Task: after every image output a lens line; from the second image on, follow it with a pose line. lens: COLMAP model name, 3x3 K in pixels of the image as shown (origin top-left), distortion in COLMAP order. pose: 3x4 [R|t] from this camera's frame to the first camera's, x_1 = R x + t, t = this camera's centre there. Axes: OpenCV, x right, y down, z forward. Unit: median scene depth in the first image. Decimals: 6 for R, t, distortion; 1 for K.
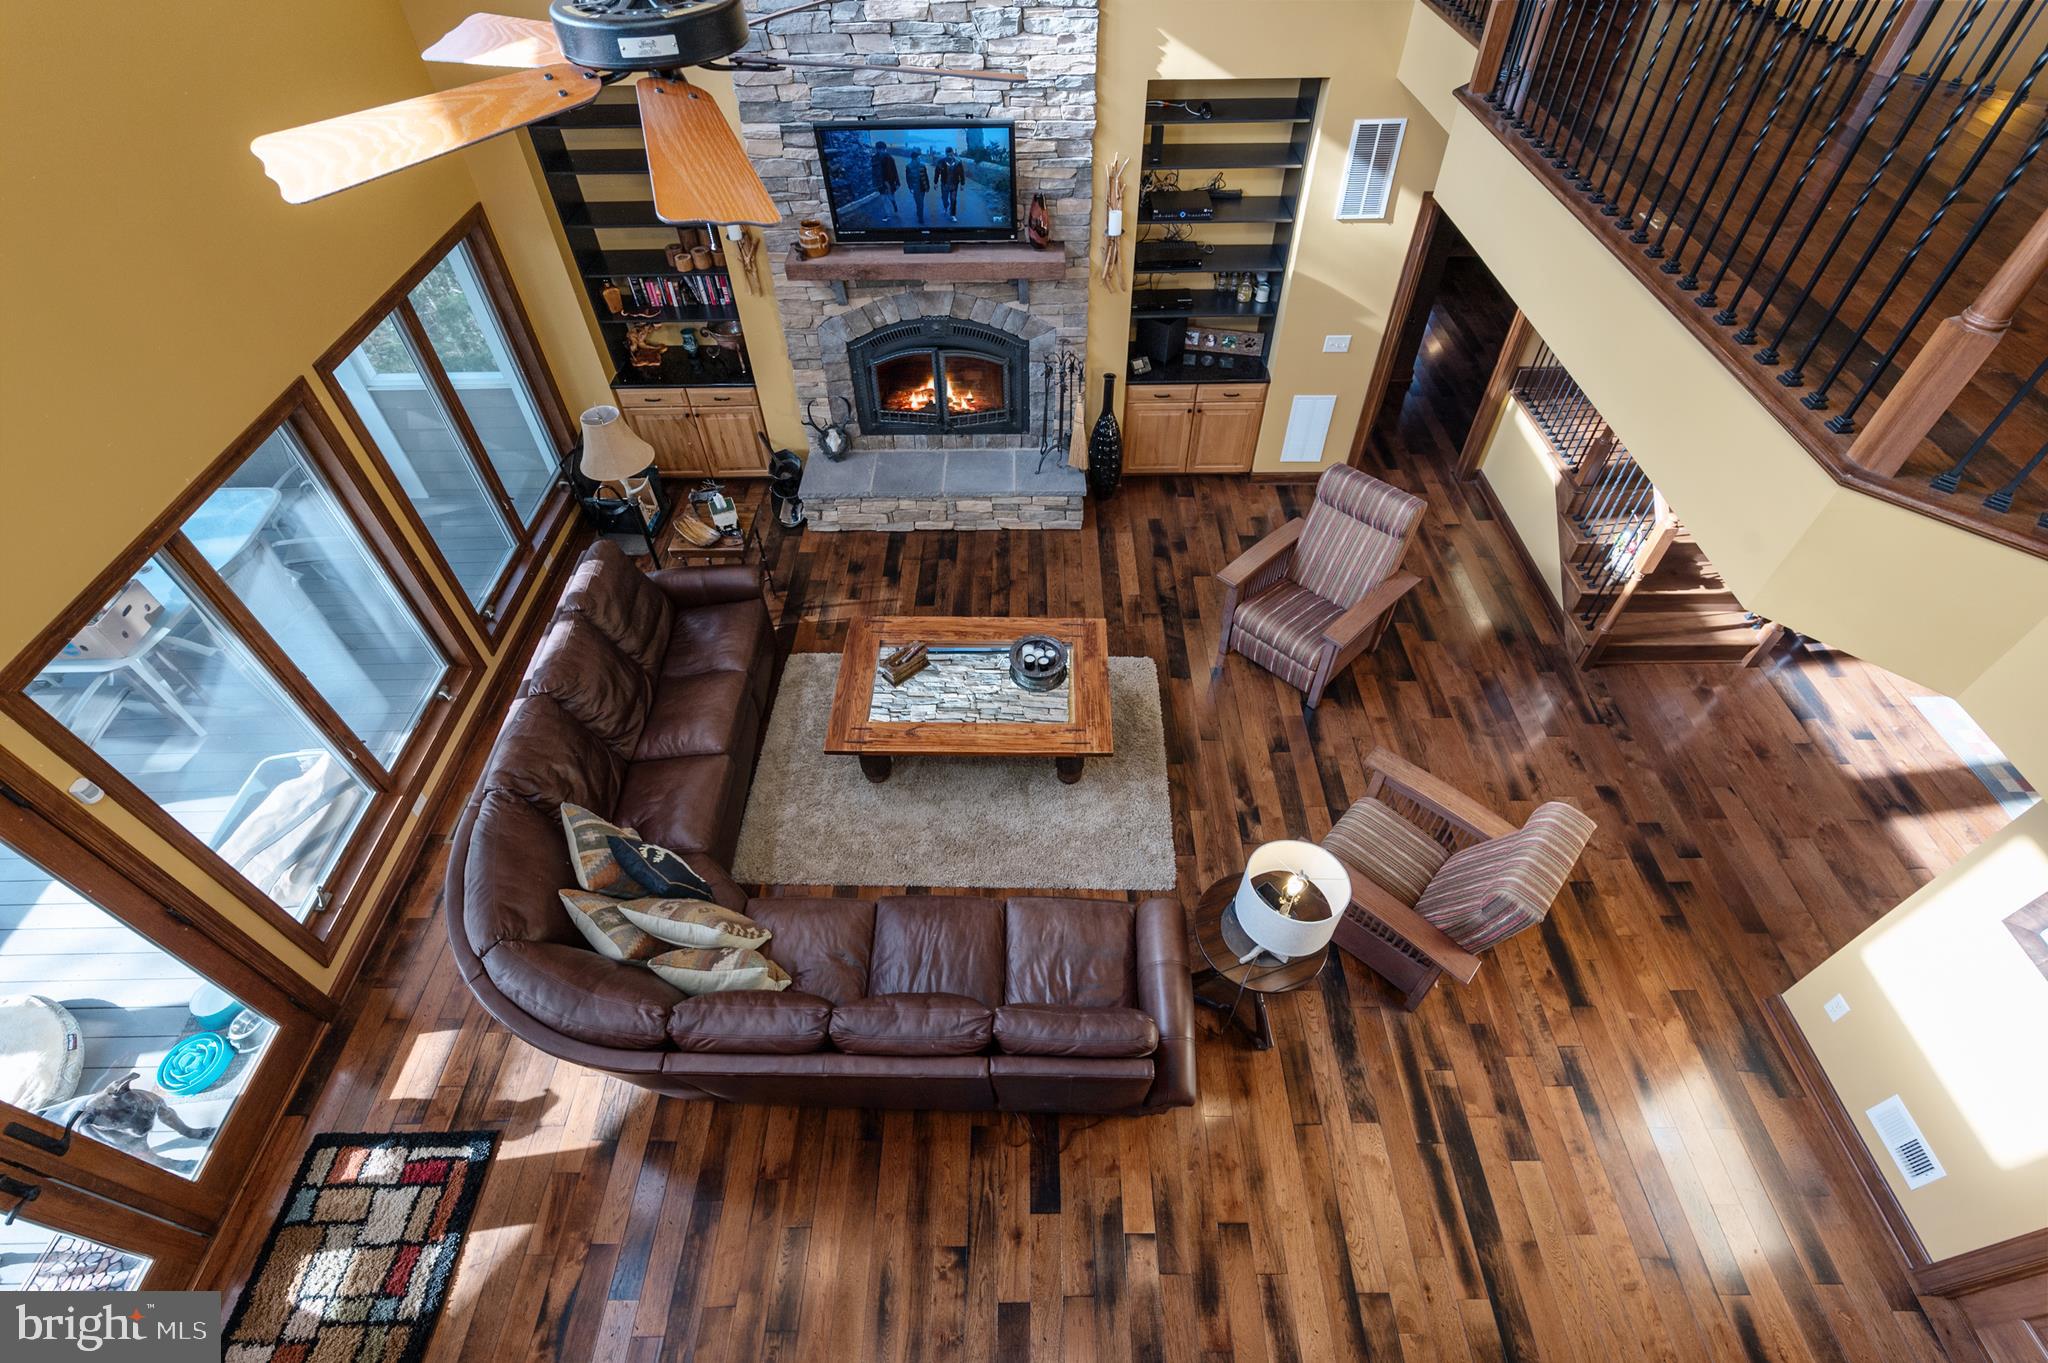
lens RADIAL K [[945.0, 0, 1023.2], [0, 945.0, 674.8], [0, 0, 1]] dist [-0.004923, -0.001201]
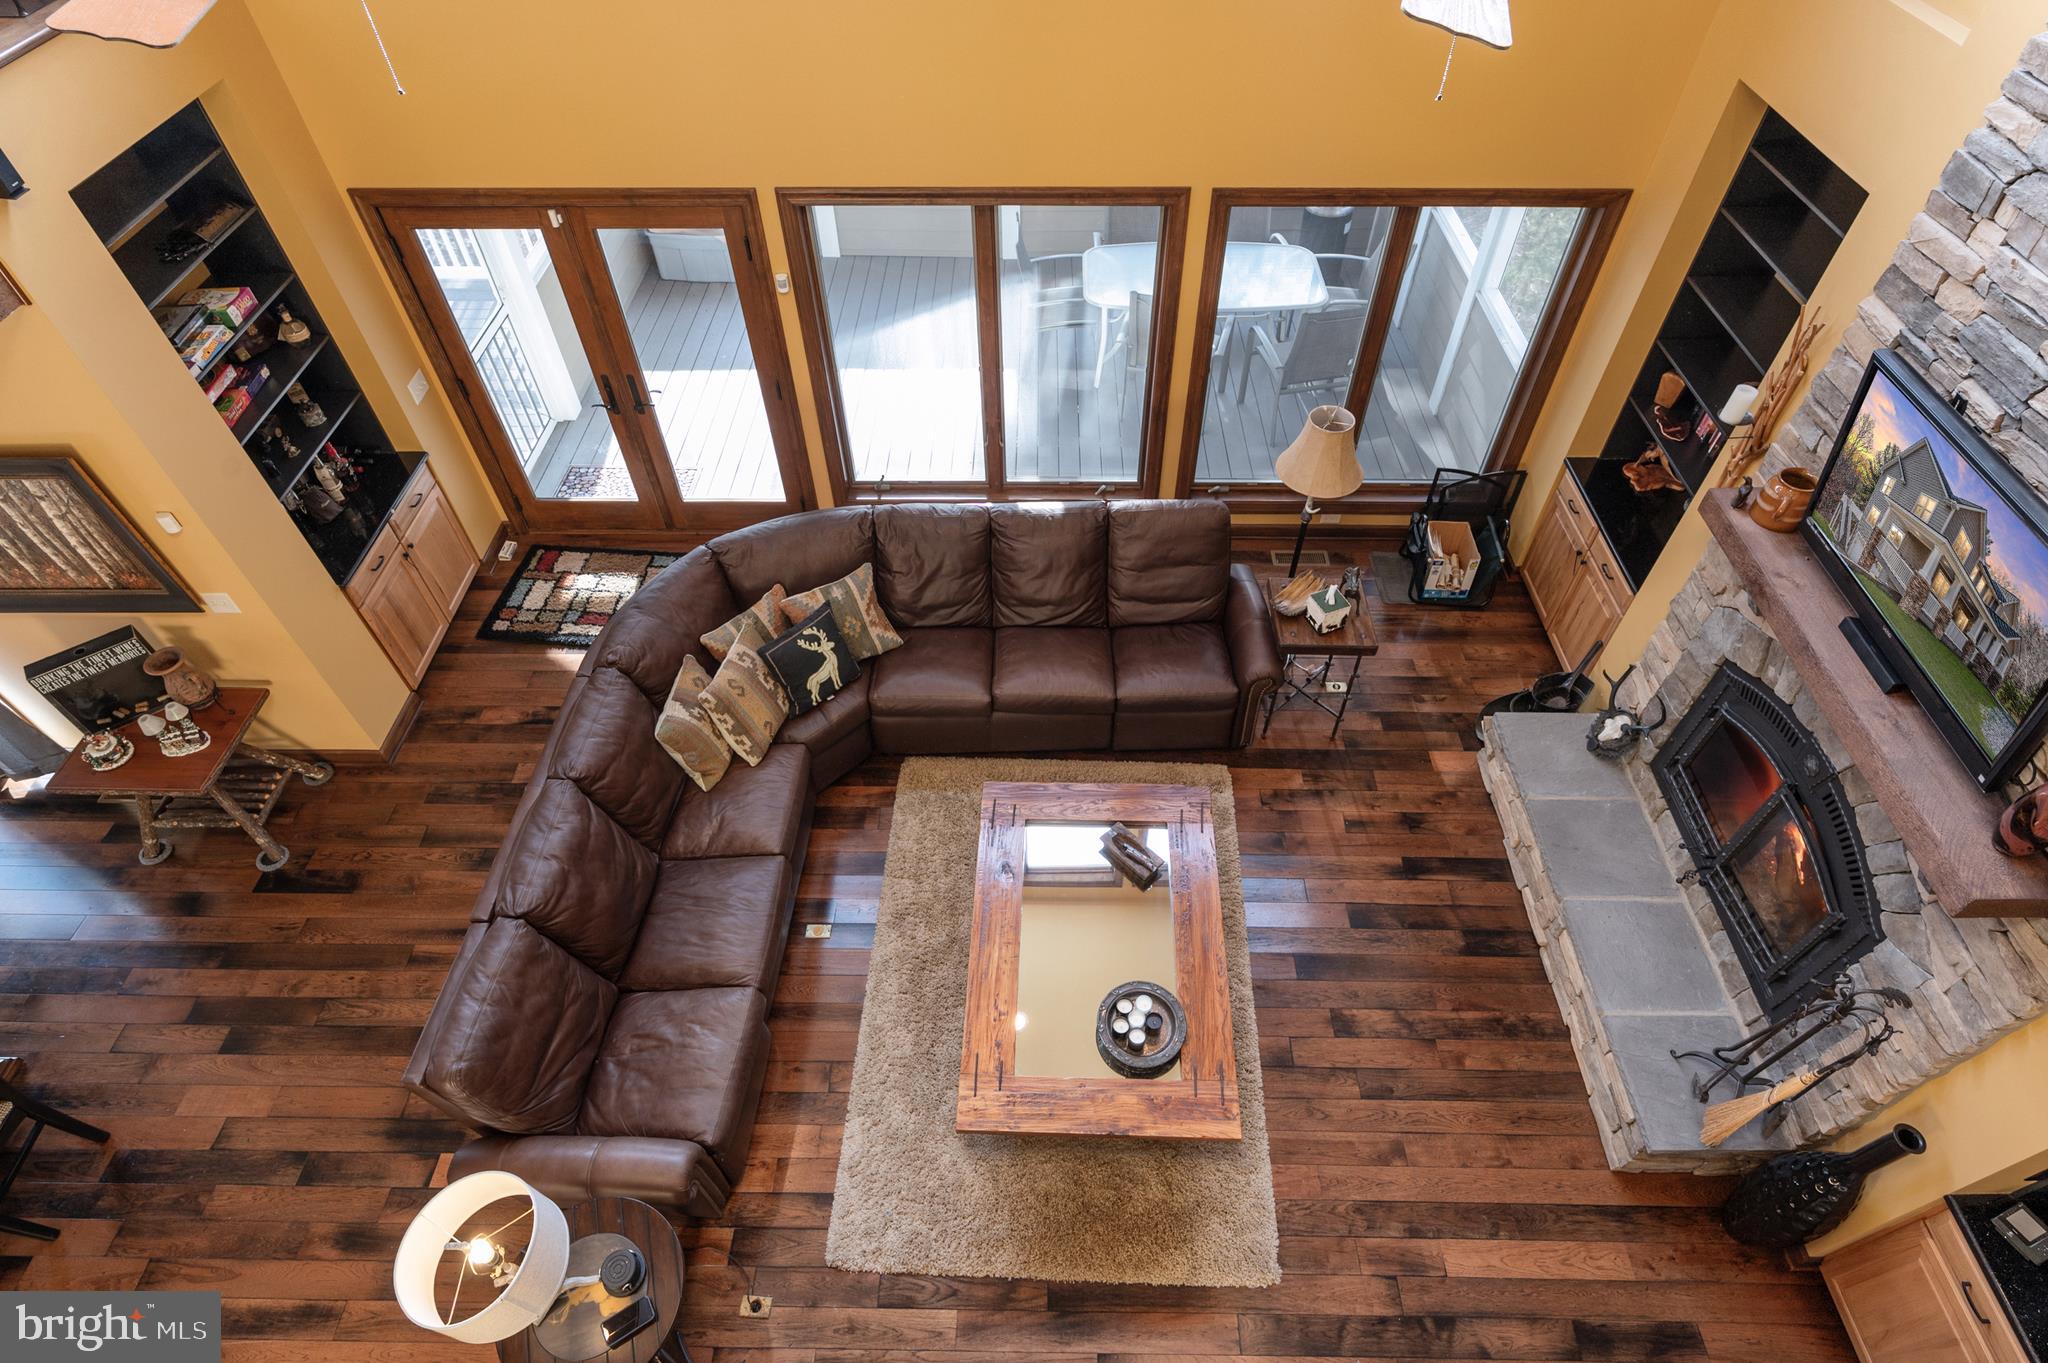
lens RADIAL K [[1058.2, 0, 1041.4], [0, 1058.2, 672.3], [0, 0, 1]] dist [-0.002129, 0.000841]
pose [[-0.005422, 0.757083, -0.653296, 0.264550], [-0.731615, 0.442359, 0.518707, -0.388961], [0.681696, 0.480774, 0.551495, 0.356757]]
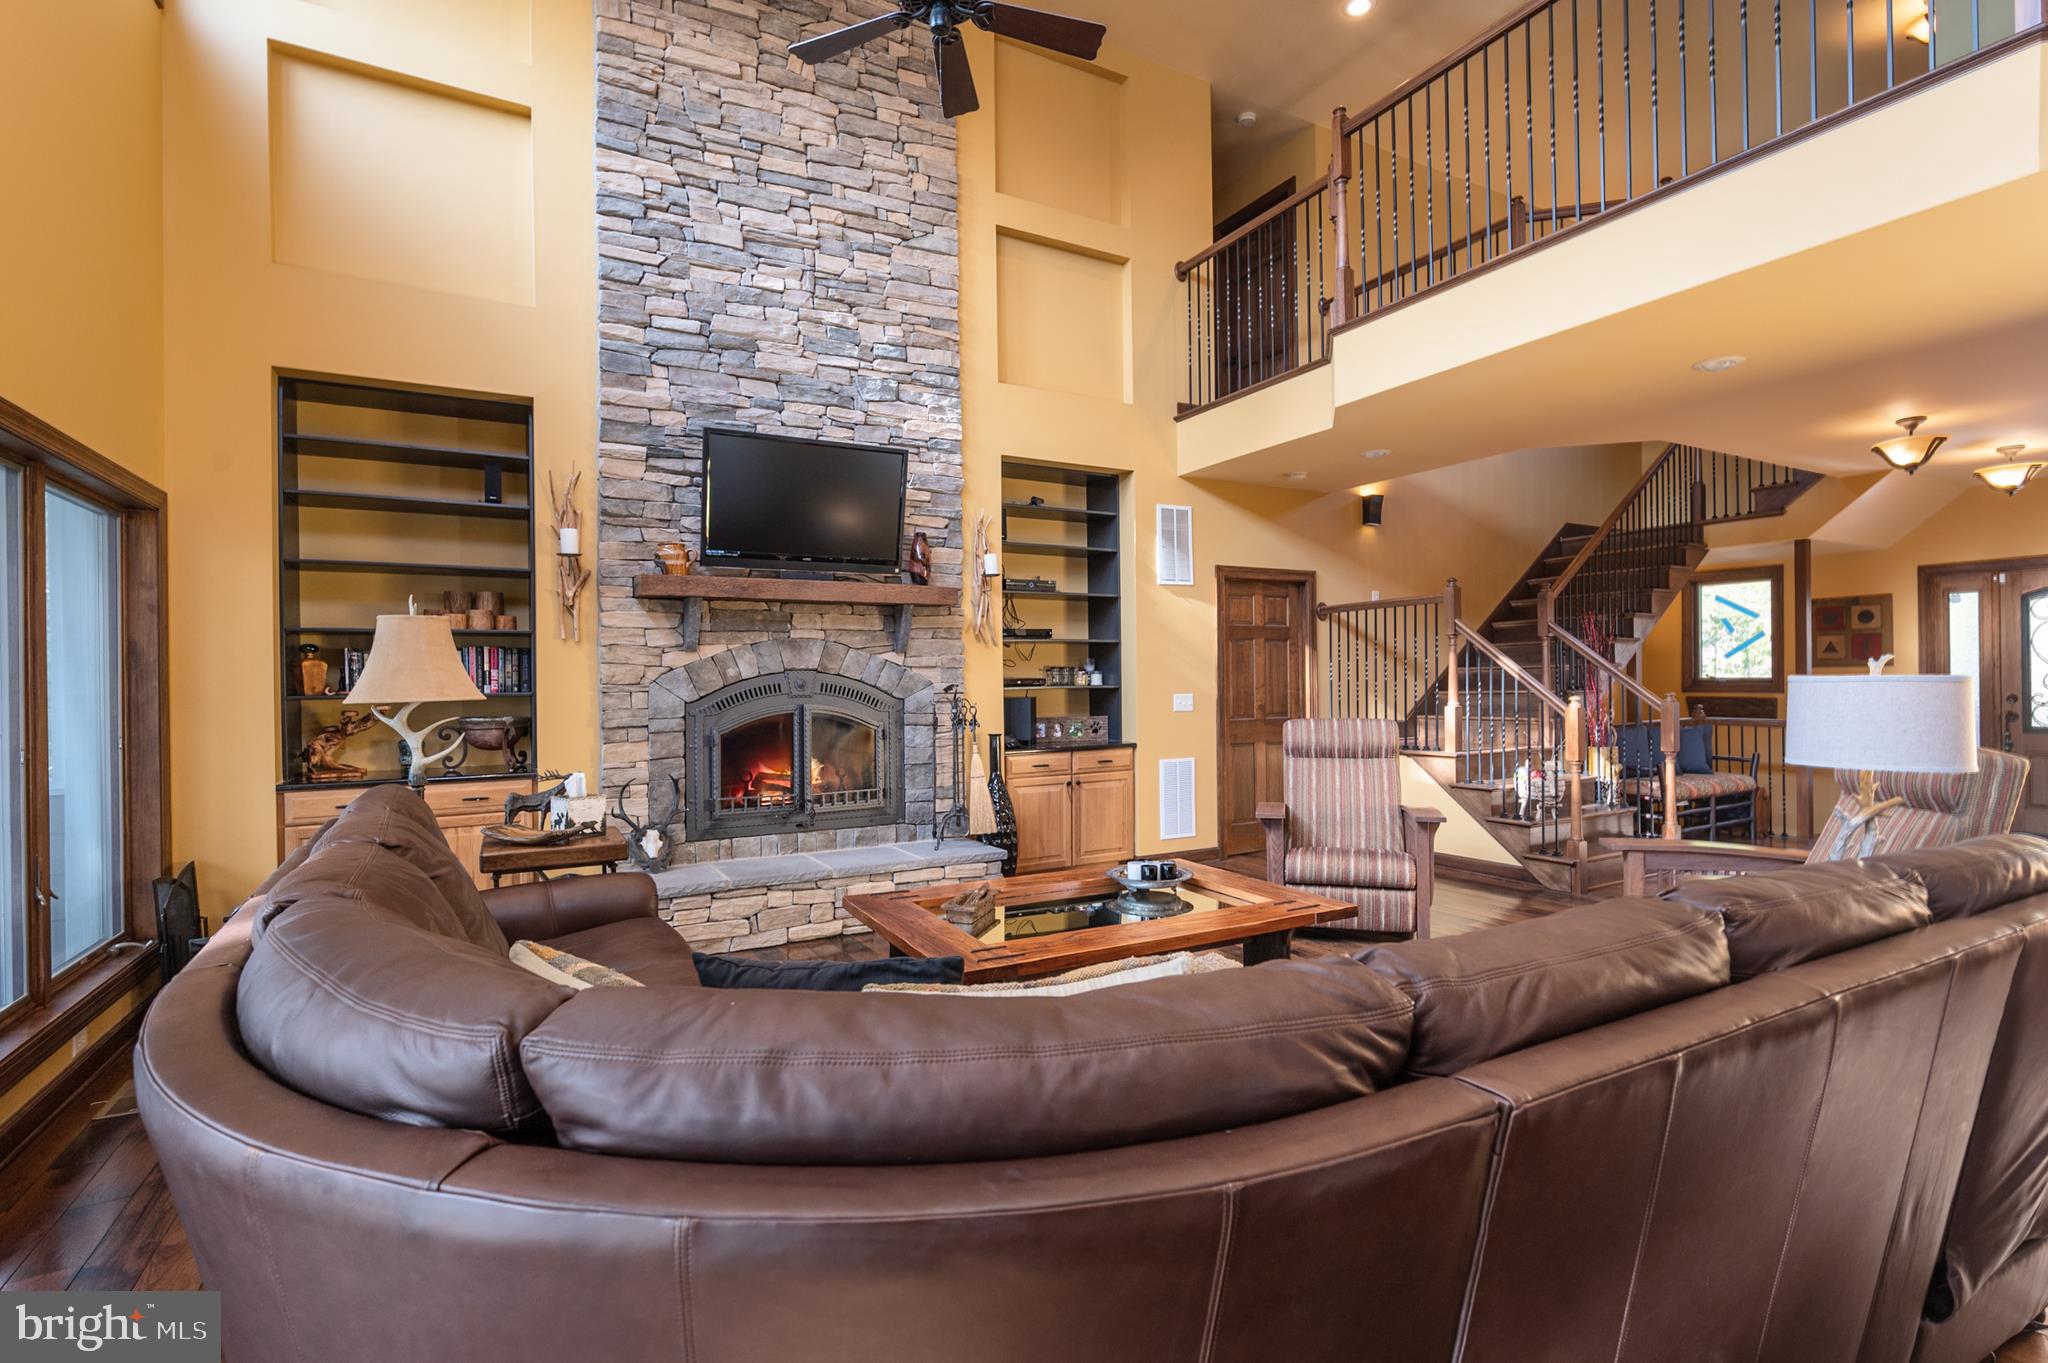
lens RADIAL K [[945.0, 0, 1029.2], [0, 945.0, 679.2], [0, 0, 1]] dist [-0.004923, -0.001201]
pose [[0.871794, 0.005511, 0.489841, -0.331347], [0.358265, 0.674794, -0.645213, 0.246695], [-0.334098, 0.737986, 0.586307, 0.445000]]
